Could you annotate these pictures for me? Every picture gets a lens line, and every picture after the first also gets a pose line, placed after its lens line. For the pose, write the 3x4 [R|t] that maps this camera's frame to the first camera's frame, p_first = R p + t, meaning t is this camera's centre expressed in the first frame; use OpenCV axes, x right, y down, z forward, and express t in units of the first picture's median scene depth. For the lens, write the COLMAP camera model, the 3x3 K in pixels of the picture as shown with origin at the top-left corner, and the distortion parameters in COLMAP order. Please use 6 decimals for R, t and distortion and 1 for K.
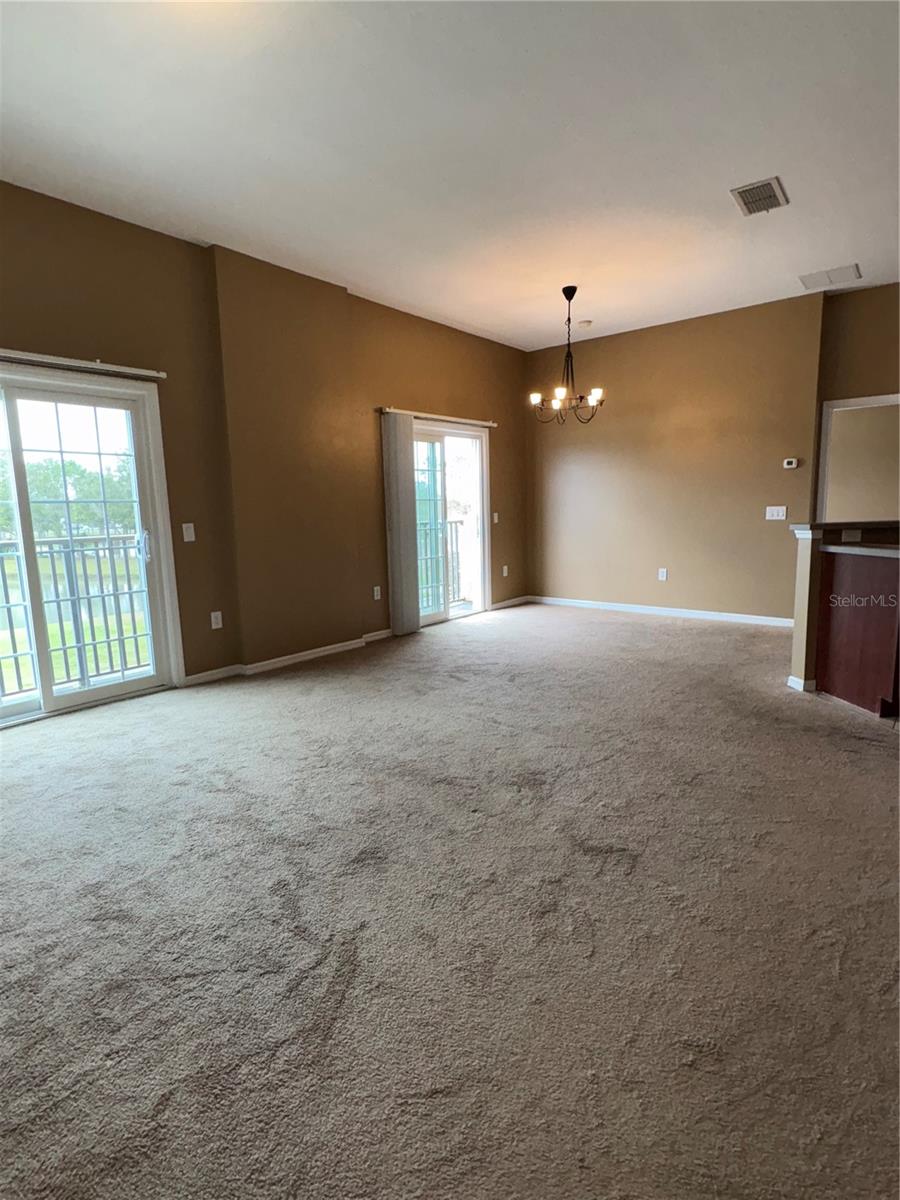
lens RADIAL K [[638.2, 0, 450.0], [0, 638.2, 600.0], [0, 0, 1]] dist [0.022100, 0.000237]
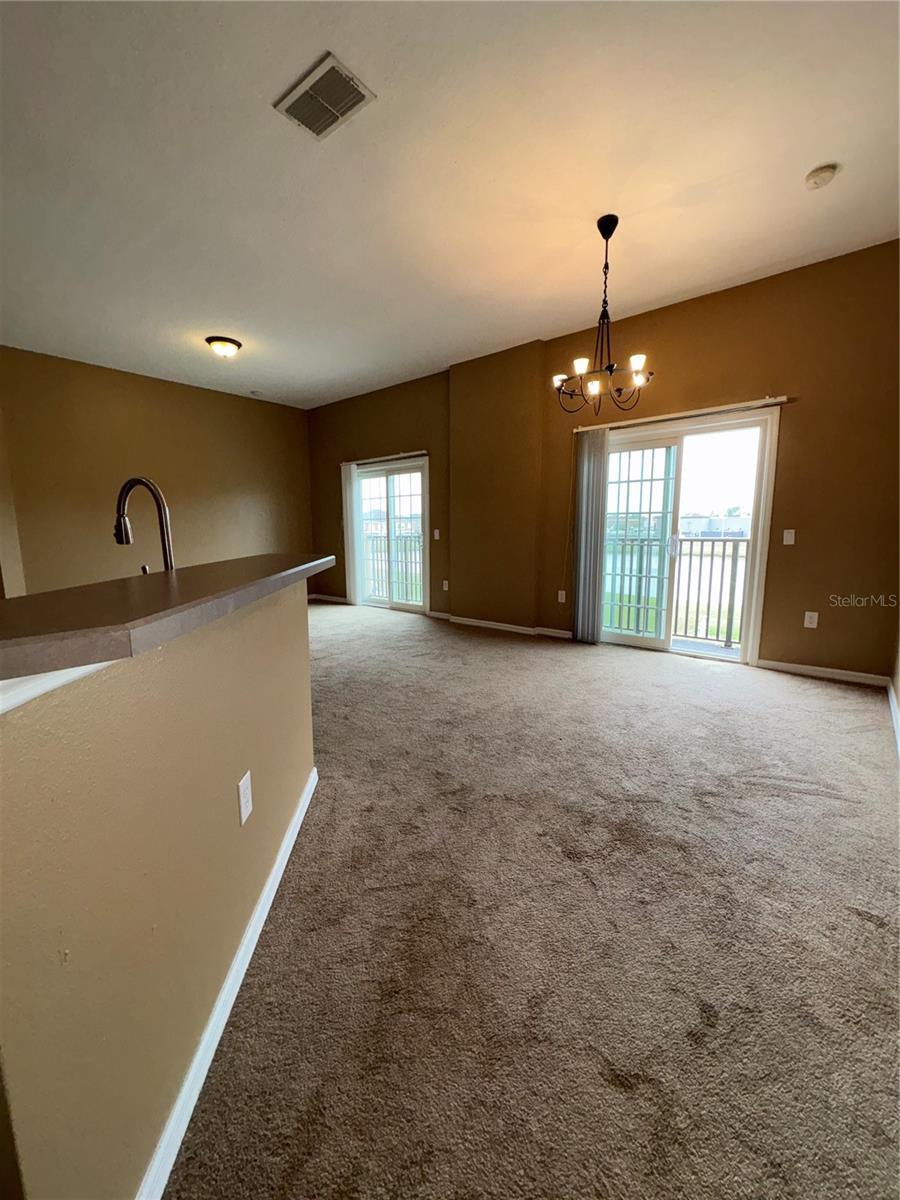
lens RADIAL K [[473.7, 0, 450.0], [0, 473.7, 600.0], [0, 0, 1]] dist [-0.000299, -0.000032]
pose [[-0.026476, 0.183060, -0.982745, 0.786859], [-0.131801, 0.973868, 0.184957, -0.147428], [0.990922, 0.134424, -0.001657, 0.879470]]
